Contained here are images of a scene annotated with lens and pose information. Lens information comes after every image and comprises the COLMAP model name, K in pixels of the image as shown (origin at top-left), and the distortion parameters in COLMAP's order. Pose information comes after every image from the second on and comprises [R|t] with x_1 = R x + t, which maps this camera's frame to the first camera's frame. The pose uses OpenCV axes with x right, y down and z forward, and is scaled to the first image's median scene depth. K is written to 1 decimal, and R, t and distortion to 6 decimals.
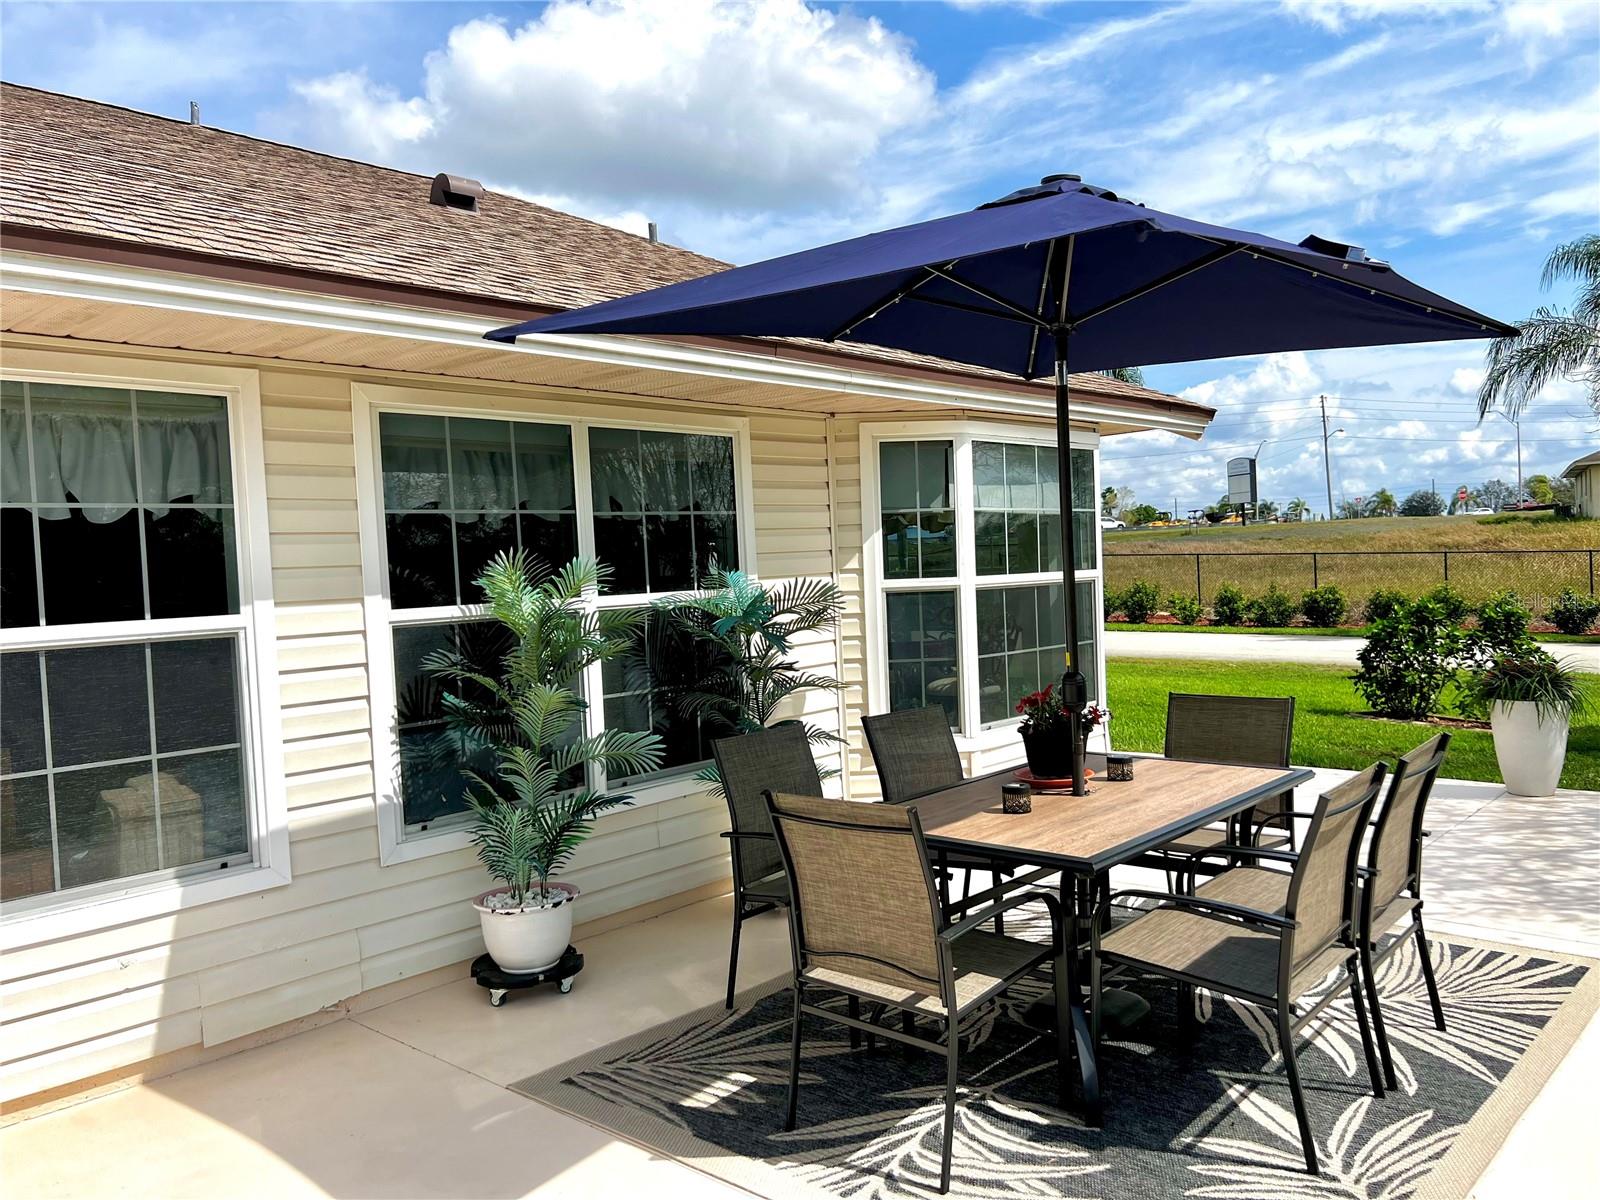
lens RADIAL K [[1223.1, 0, 794.6], [0, 1223.1, 608.8], [0, 0, 1]] dist [0.054227, 0.010189]
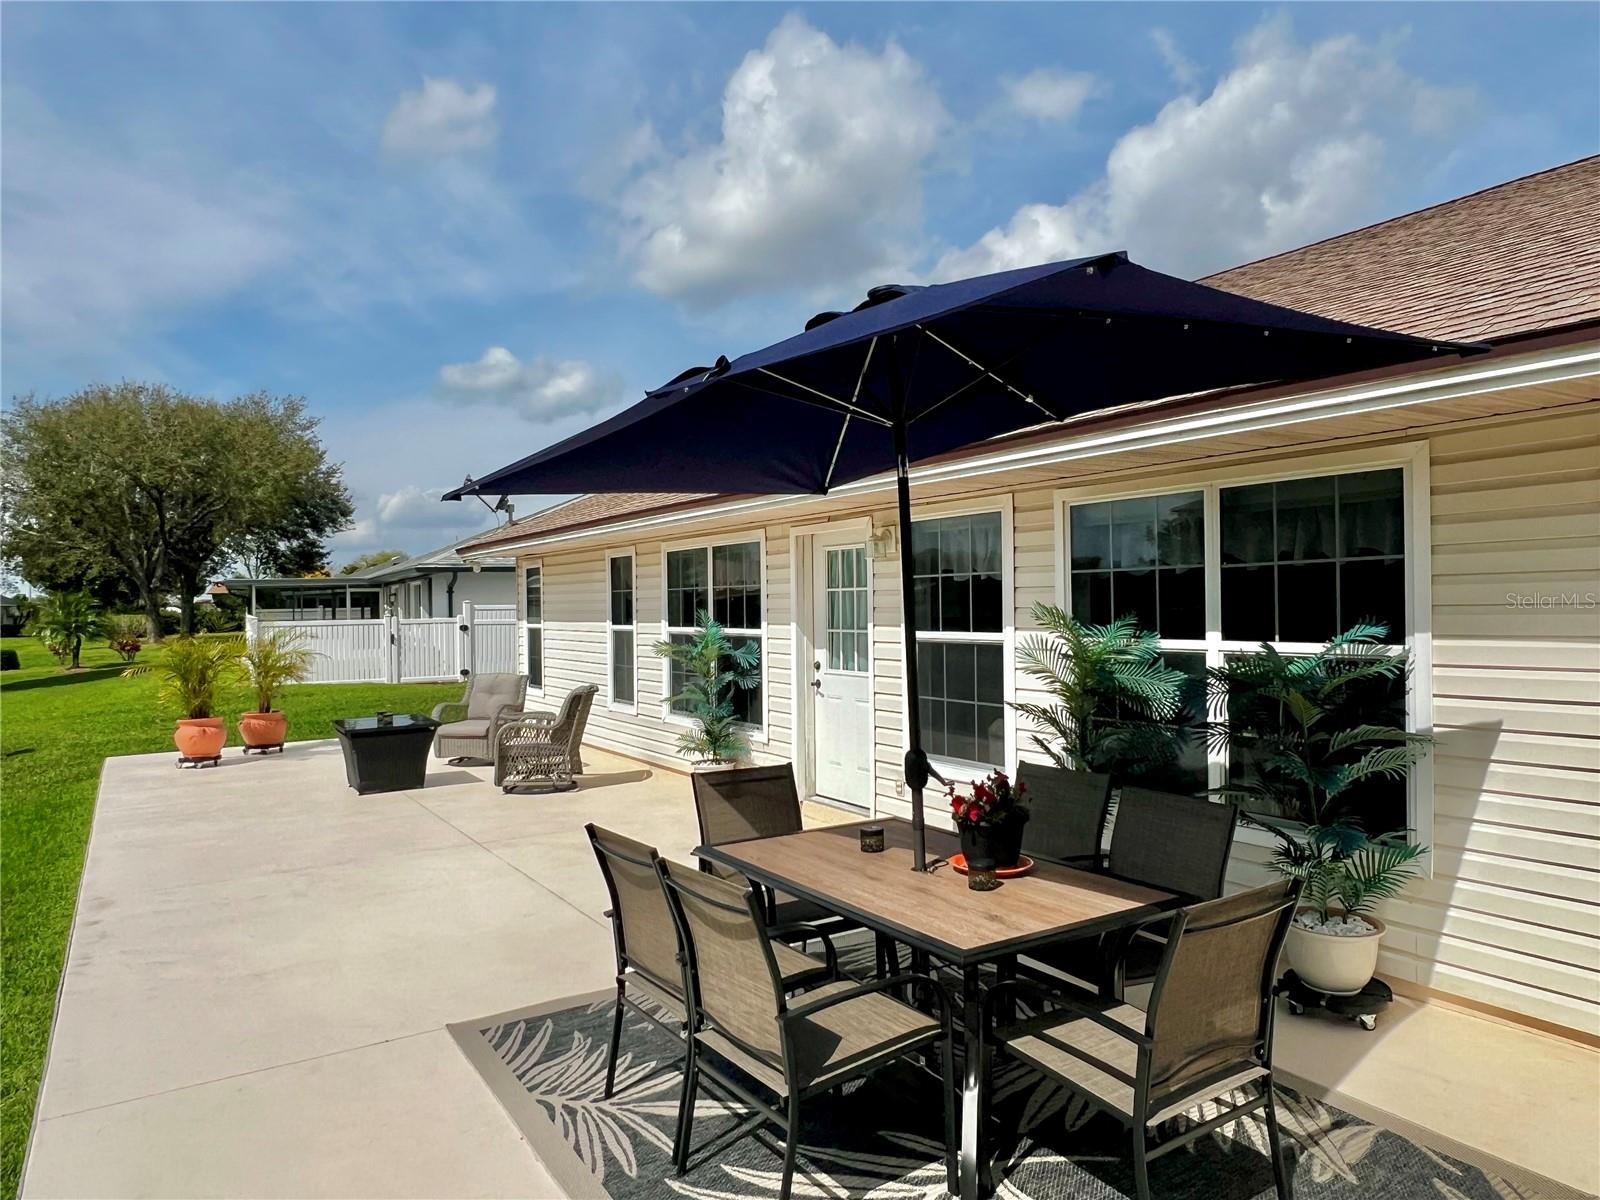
lens RADIAL K [[1027.8, 0, 798.5], [0, 1027.8, 599.9], [0, 0, 1]] dist [-0.007210, -0.000800]
pose [[-0.270568, 0.027496, -0.962308, 0.960840], [-0.030399, 0.998850, 0.037088, -0.080713], [0.962221, 0.039288, -0.269421, 1.015408]]
